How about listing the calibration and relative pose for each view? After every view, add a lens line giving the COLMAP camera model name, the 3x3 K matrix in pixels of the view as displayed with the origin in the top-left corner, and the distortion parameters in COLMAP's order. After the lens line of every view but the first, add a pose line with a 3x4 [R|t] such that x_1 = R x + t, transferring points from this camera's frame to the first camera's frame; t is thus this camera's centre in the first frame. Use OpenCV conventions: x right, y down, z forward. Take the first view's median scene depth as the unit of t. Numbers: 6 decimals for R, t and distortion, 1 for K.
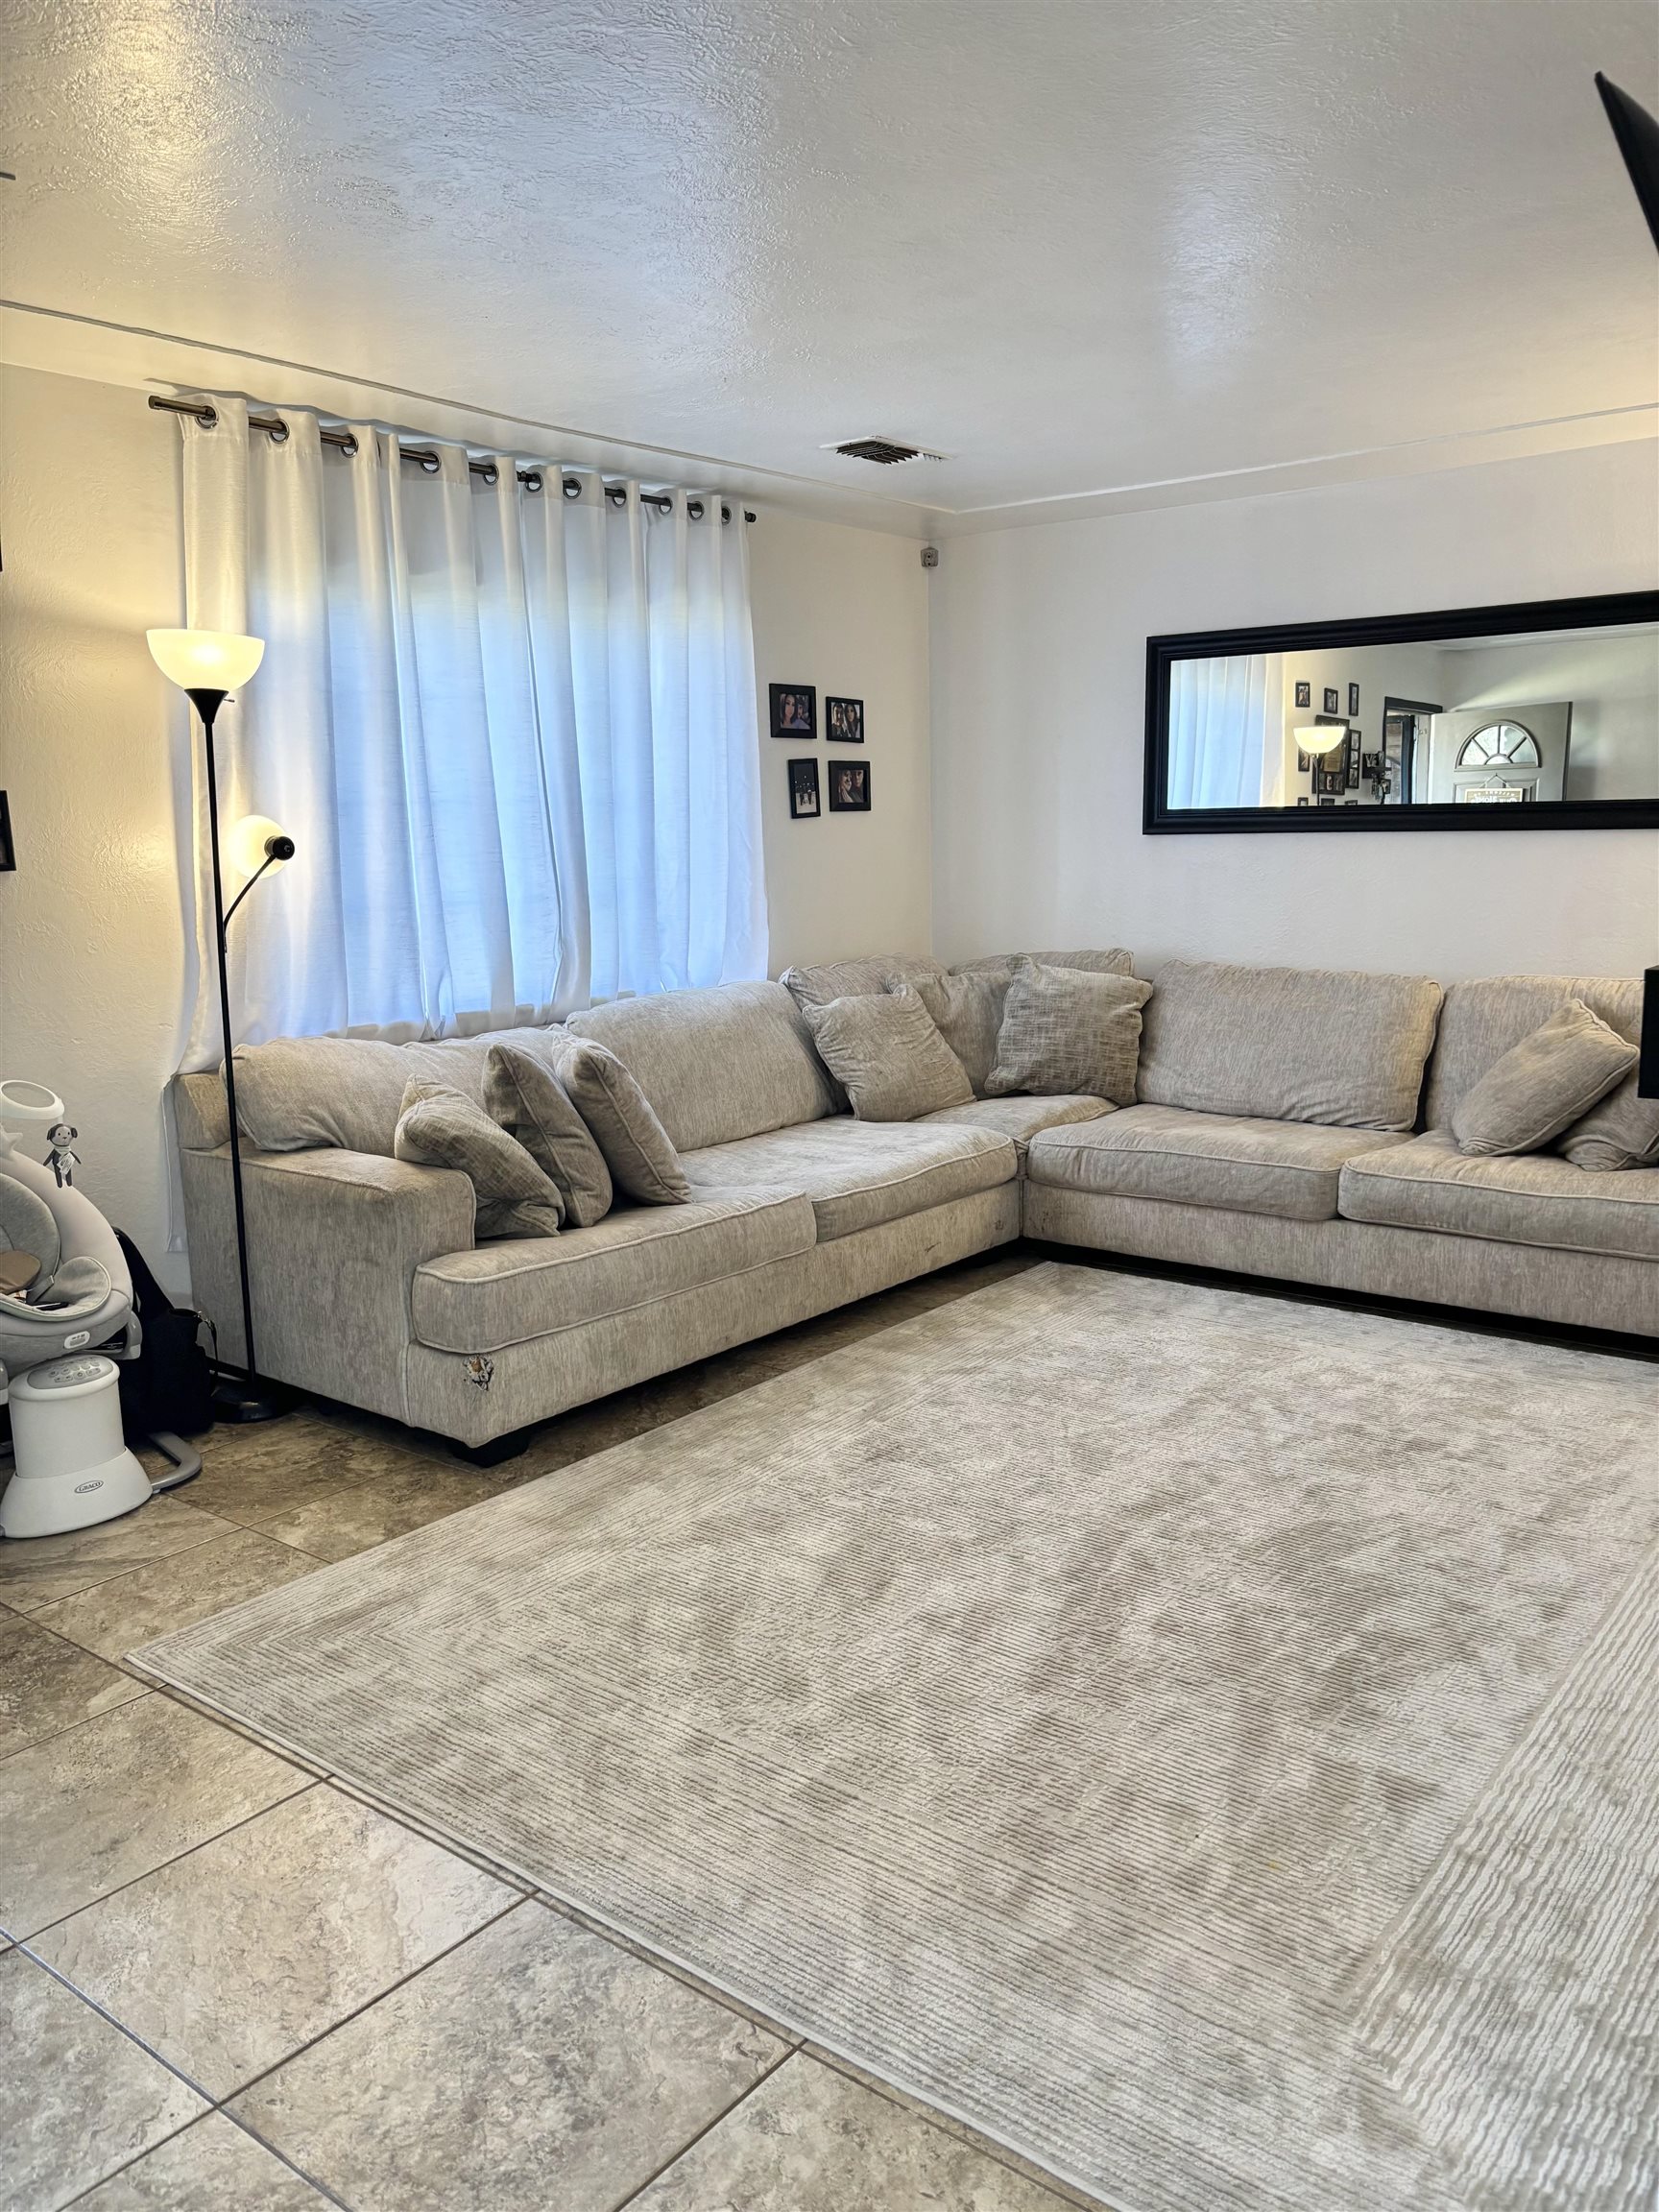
lens RADIAL K [[1641.5, 0, 825.7], [0, 1641.5, 1113.0], [0, 0, 1]] dist [-0.000903, -0.025855]
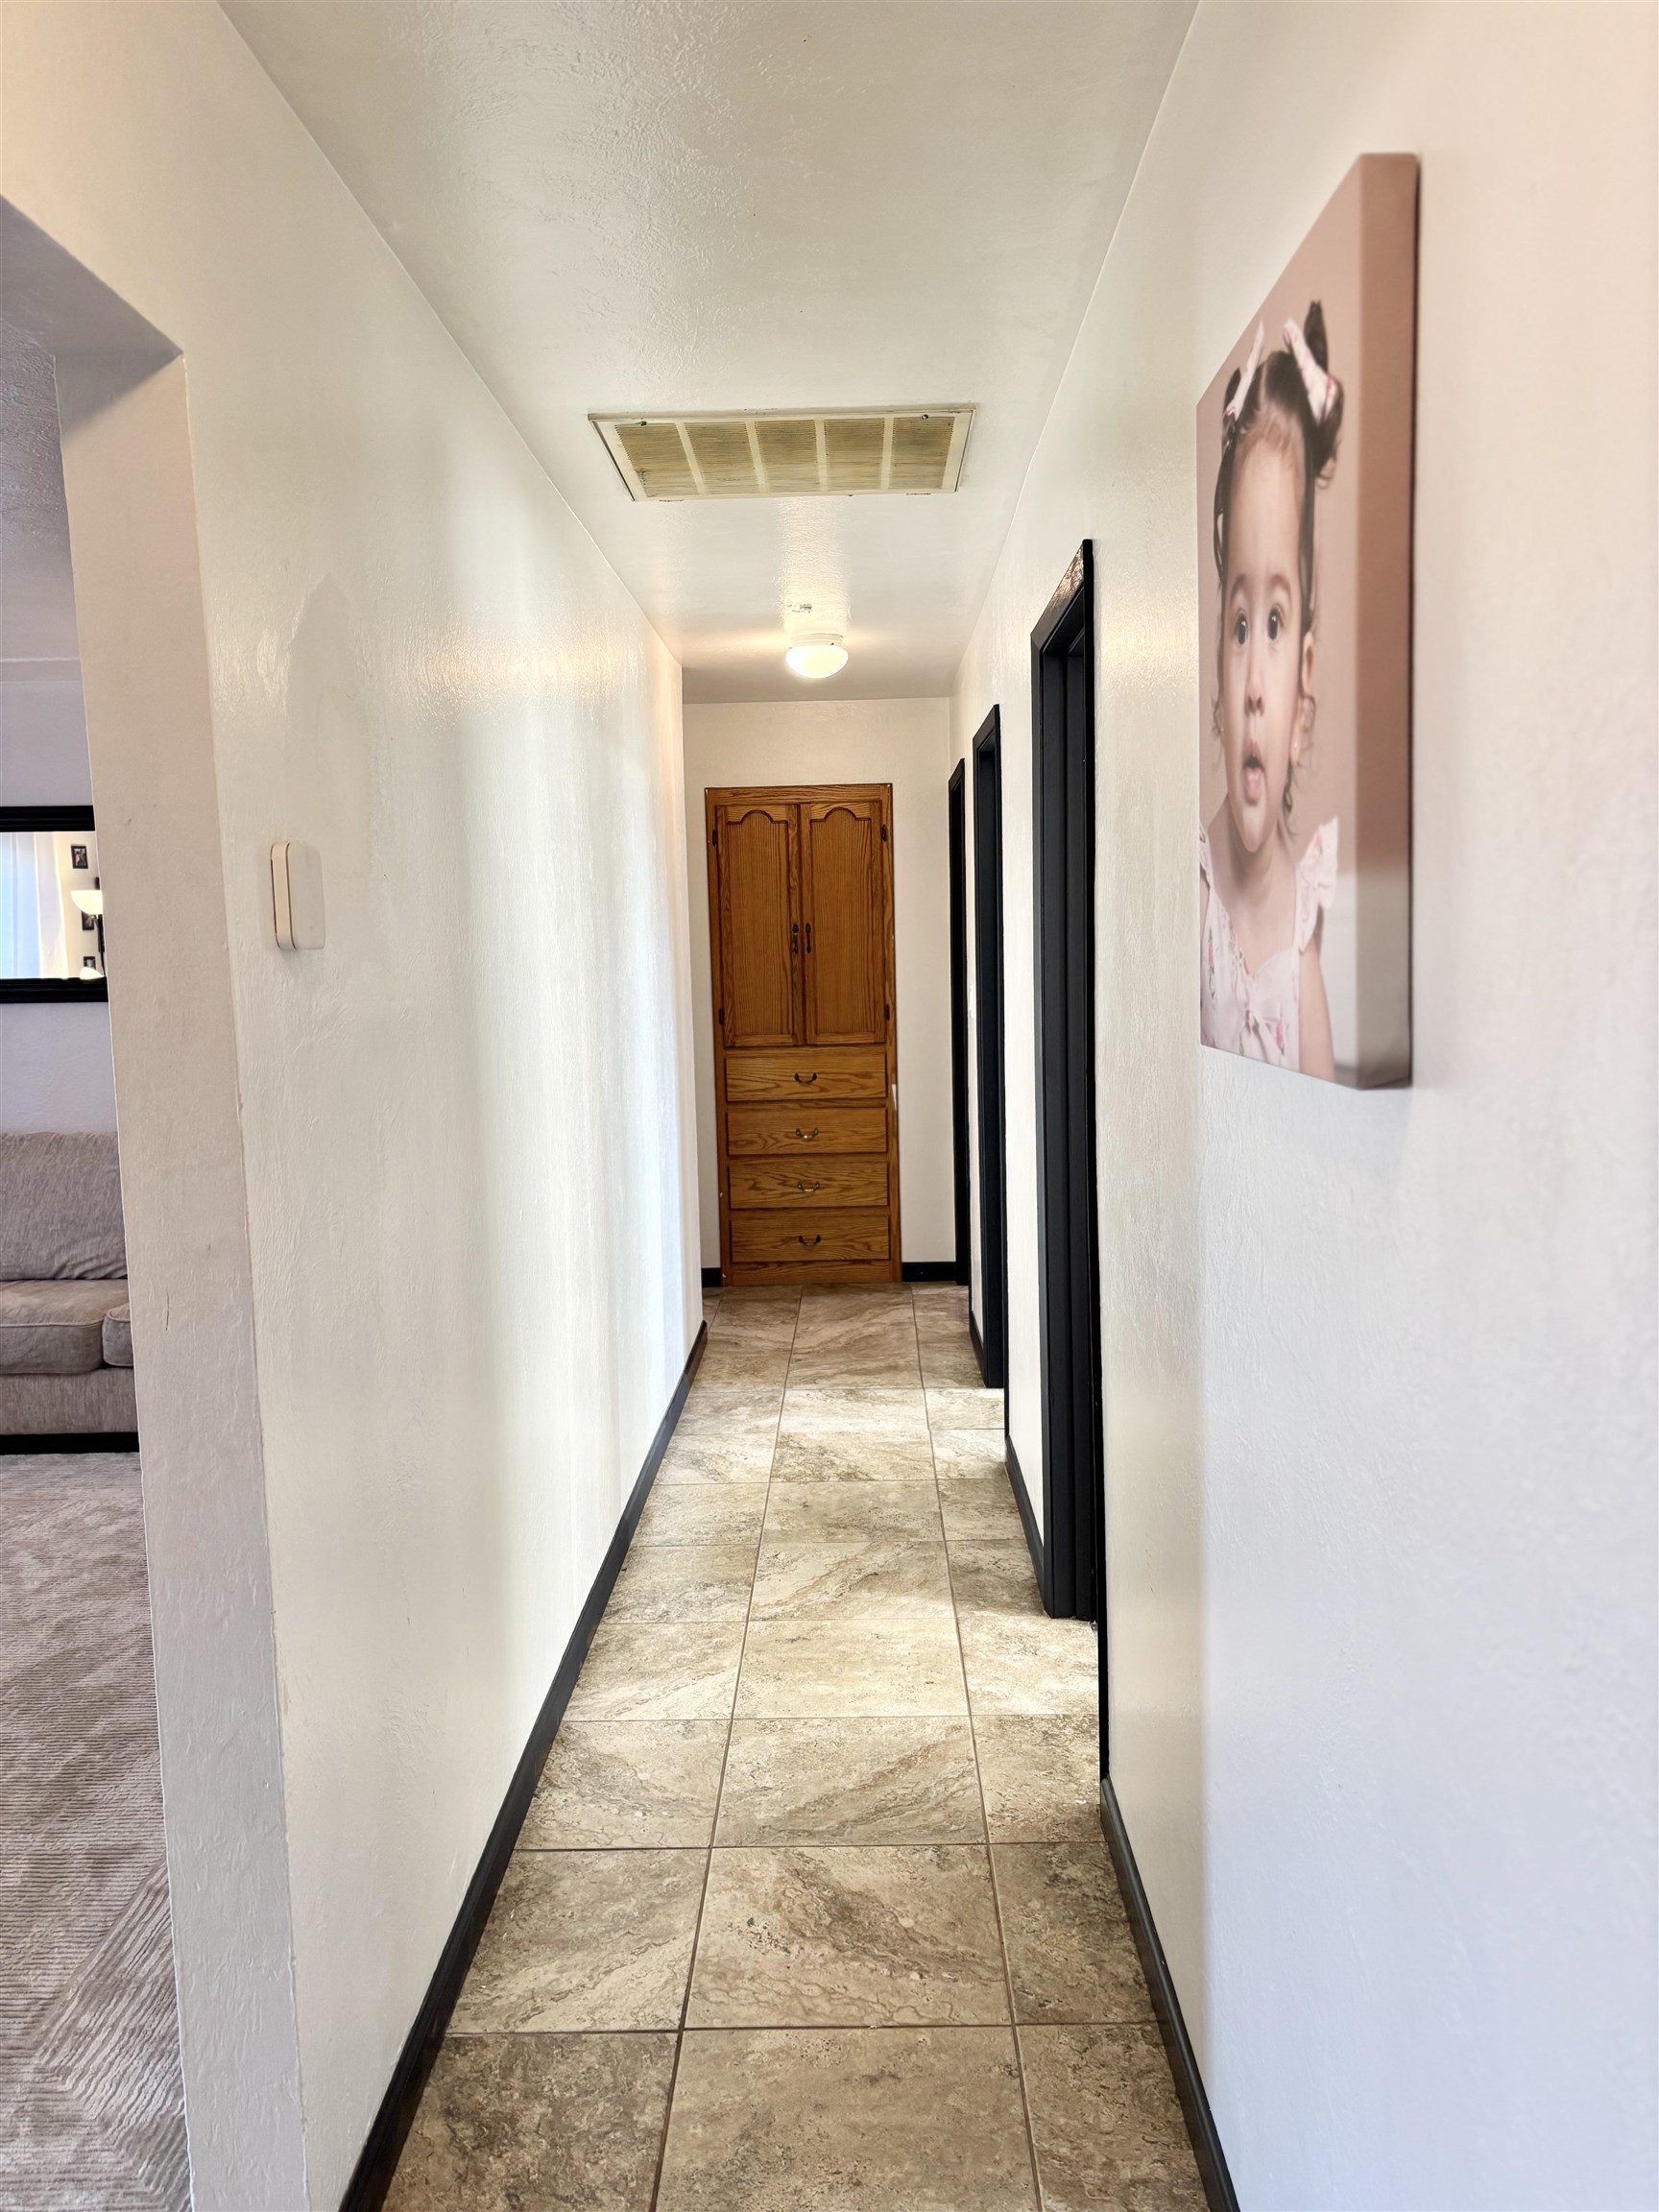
lens RADIAL K [[1641.5, 0, 845.2], [0, 1641.5, 1089.4], [0, 0, 1]] dist [-0.000903, -0.025855]
pose [[0.780742, -0.054712, 0.622454, 0.049346], [0.112470, 0.992194, -0.053860, -0.004692], [-0.614648, 0.112058, 0.780801, -0.208169]]
